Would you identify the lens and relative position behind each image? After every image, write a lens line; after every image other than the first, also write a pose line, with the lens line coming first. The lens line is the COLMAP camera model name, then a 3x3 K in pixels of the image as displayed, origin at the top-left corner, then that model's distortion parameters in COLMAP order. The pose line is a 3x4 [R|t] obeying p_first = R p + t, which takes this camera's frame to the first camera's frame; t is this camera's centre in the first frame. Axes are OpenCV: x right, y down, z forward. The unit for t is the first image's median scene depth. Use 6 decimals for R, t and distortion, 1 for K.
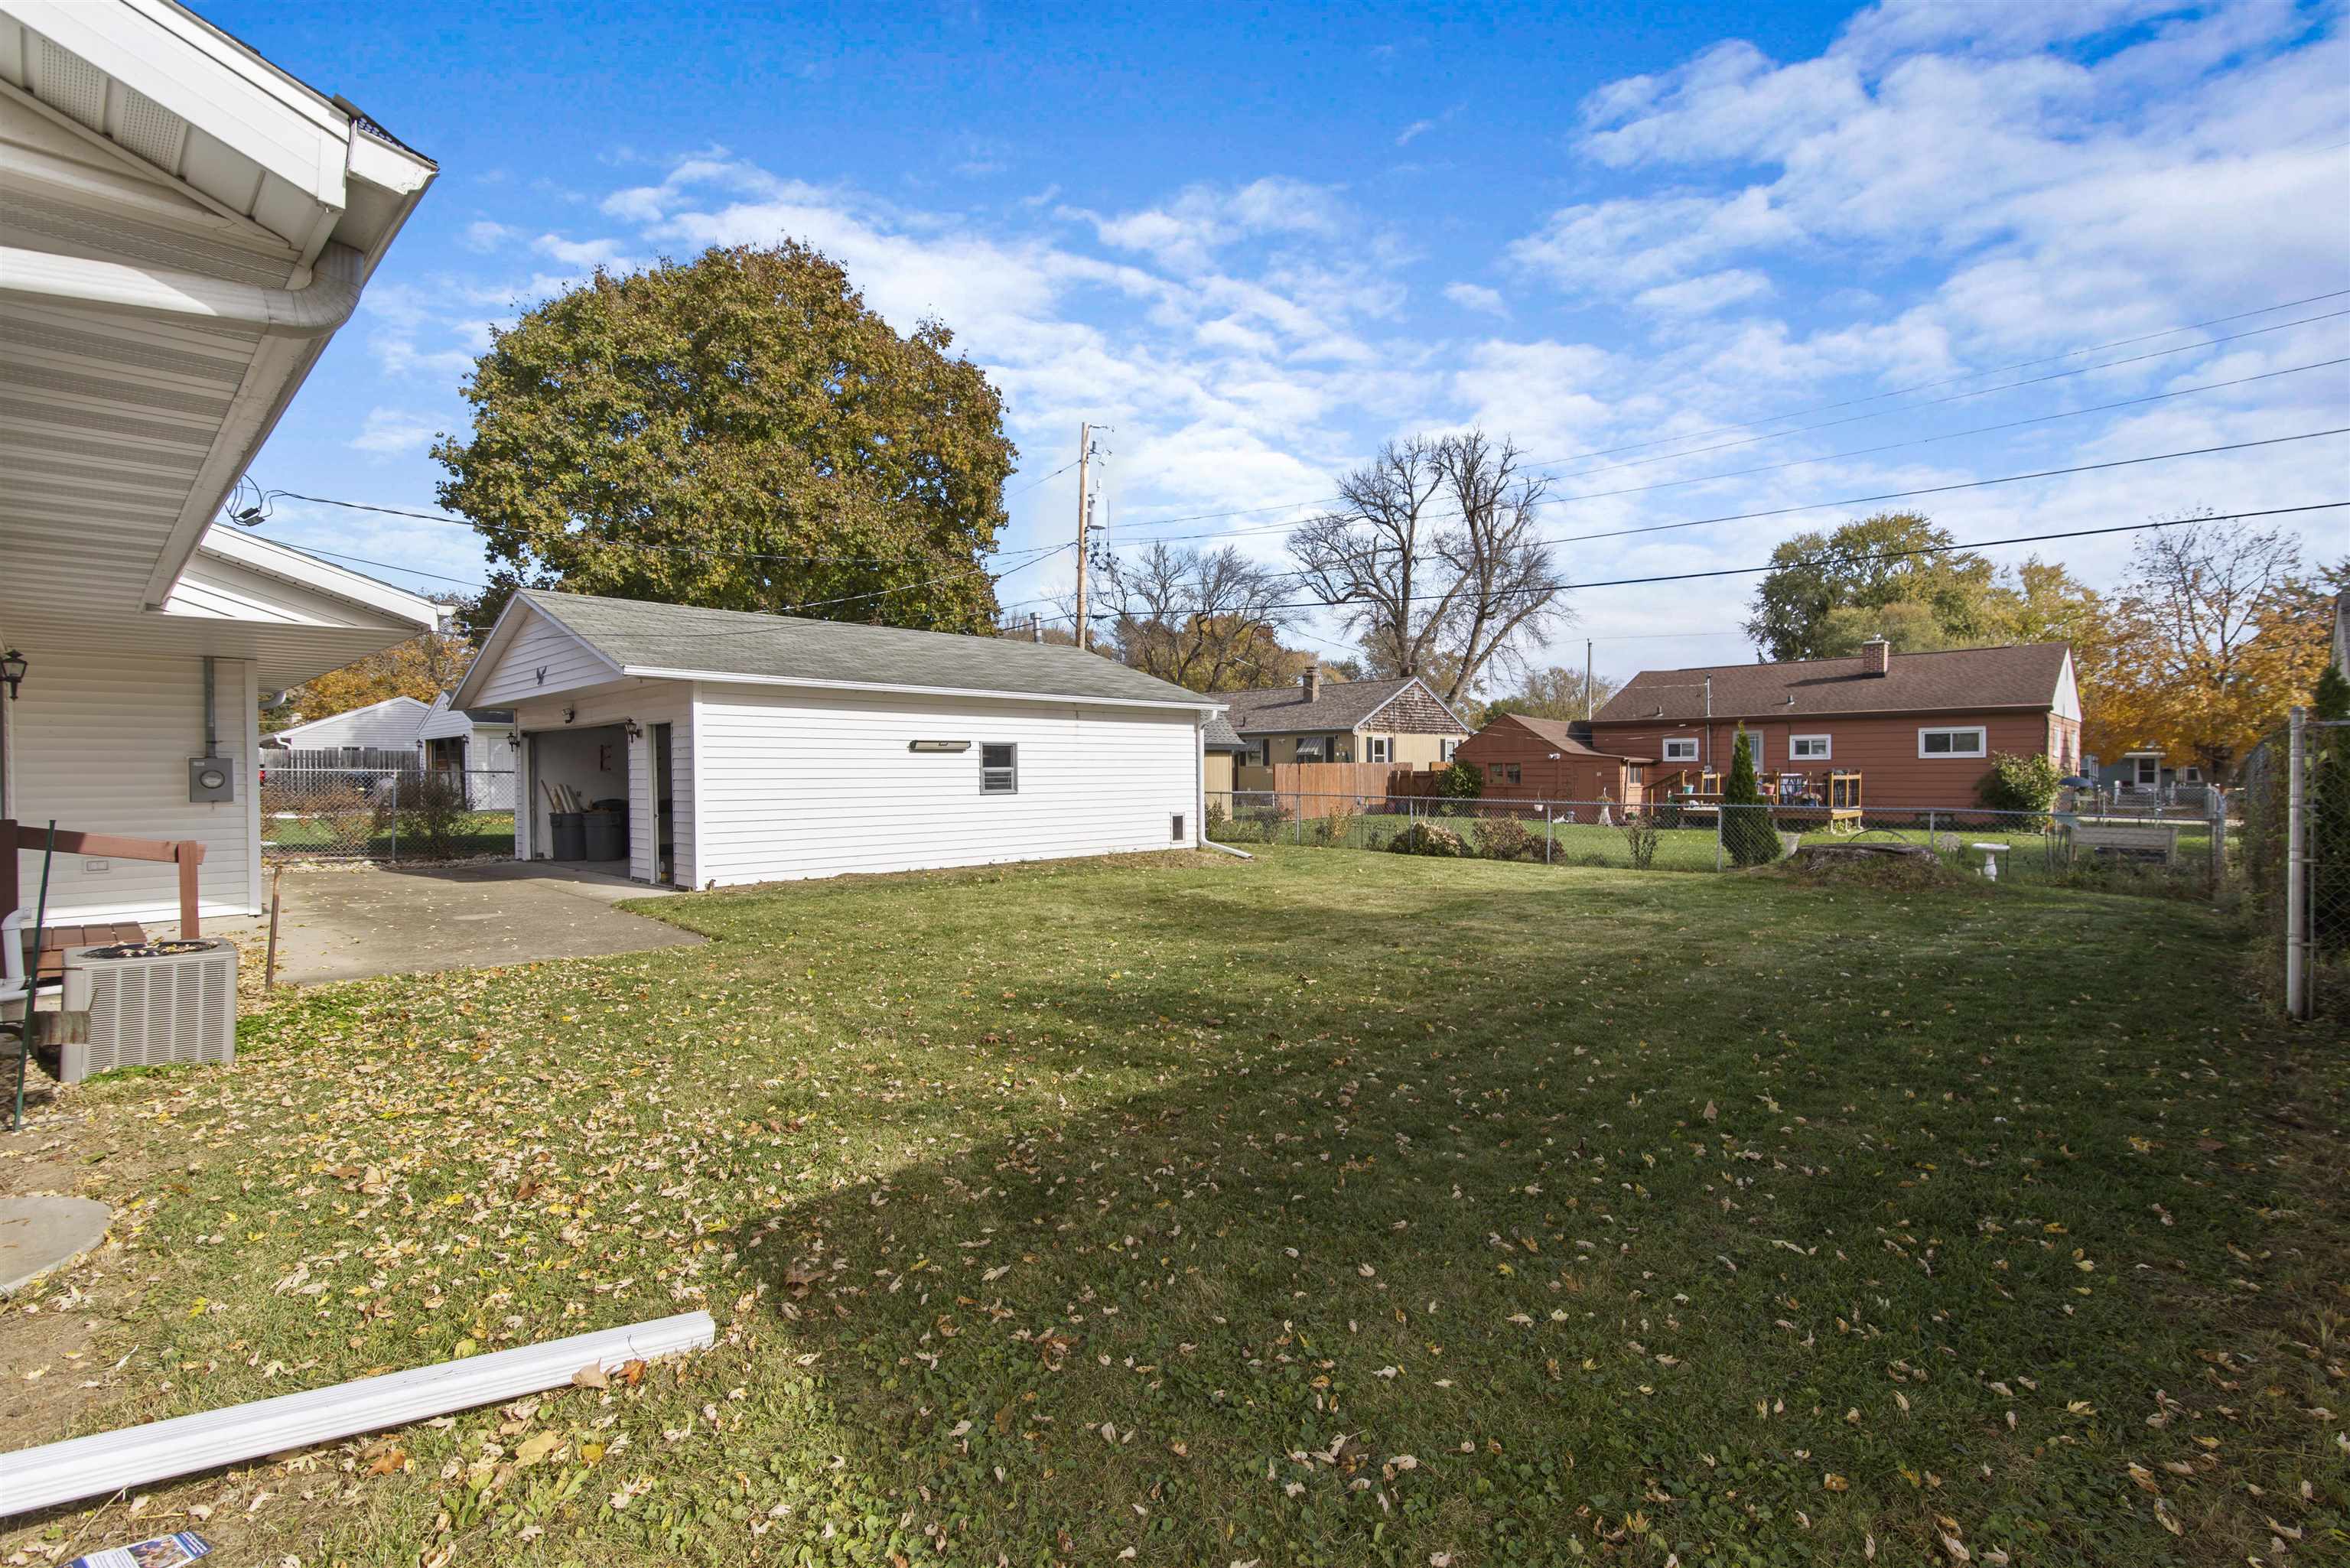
lens RADIAL K [[1067.0, 0, 1189.0], [0, 1067.0, 779.8], [0, 0, 1]] dist [0.015220, -0.001182]
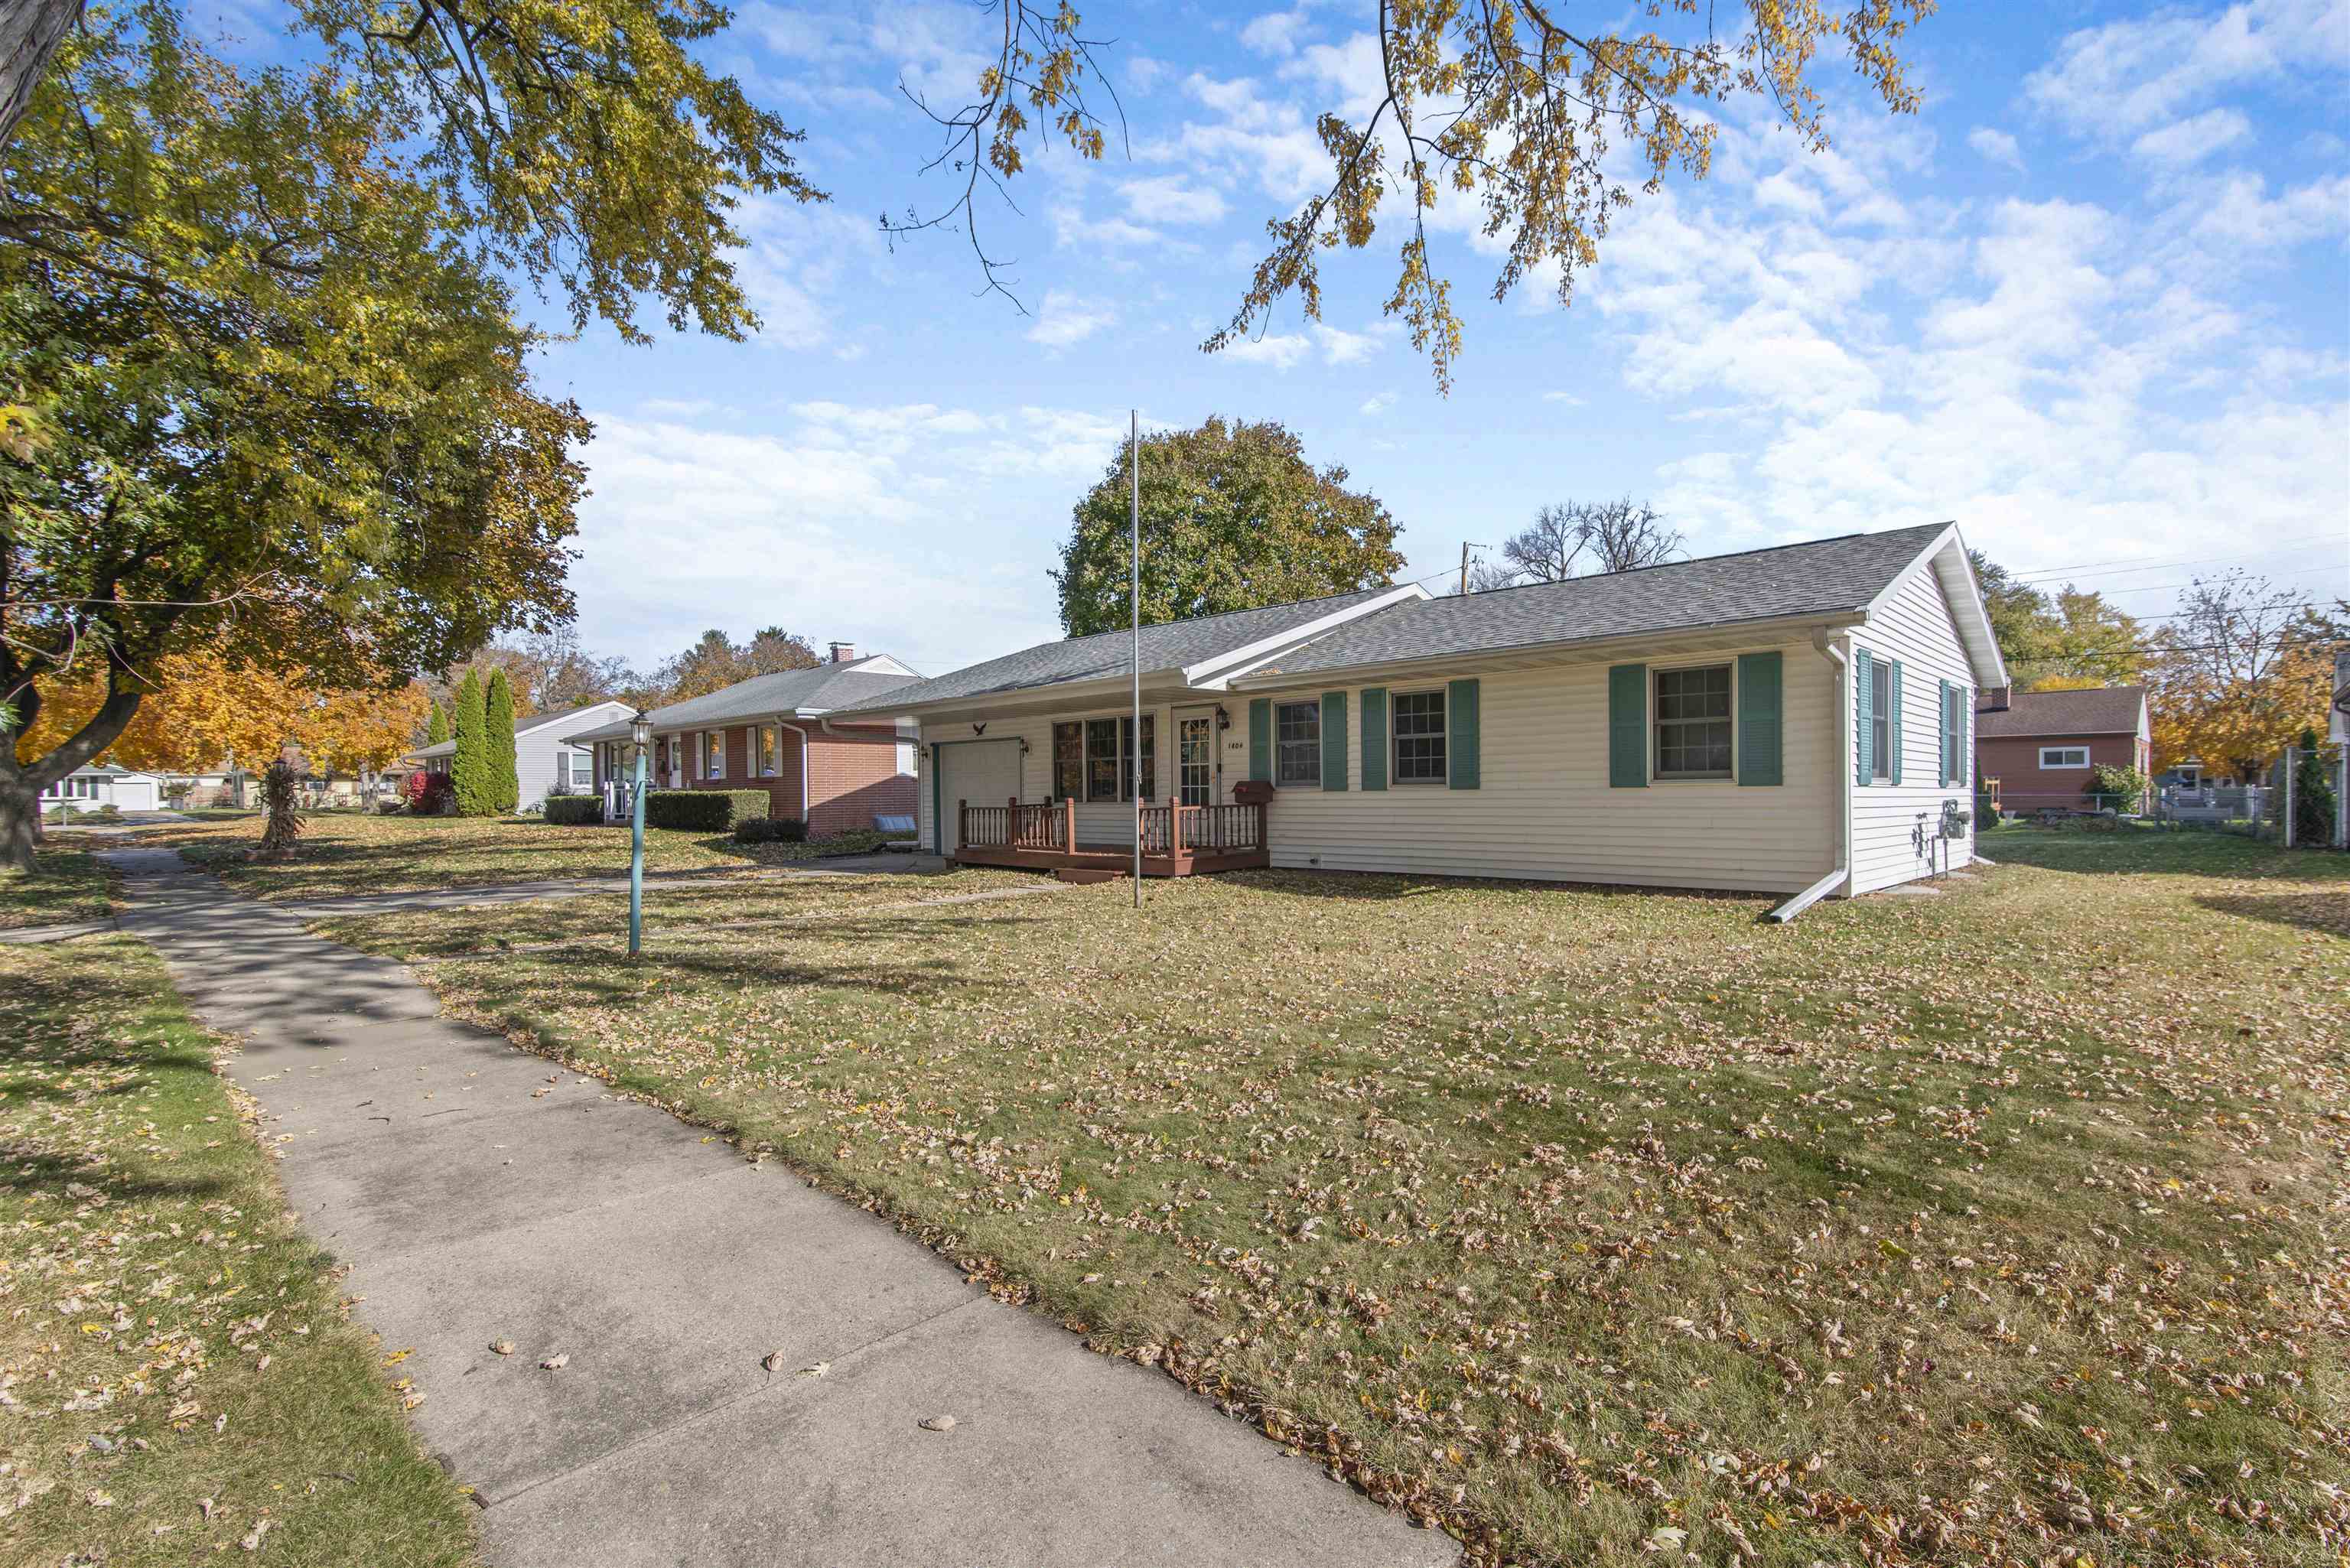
lens RADIAL K [[1067.0, 0, 1174.4], [0, 1067.0, 788.9], [0, 0, 1]] dist [0.015220, -0.001182]
pose [[0.999839, 0.000491, -0.017943, -0.239833], [-0.000559, 0.999993, -0.003760, 0.007100], [0.017941, 0.003770, 0.999832, -0.244479]]
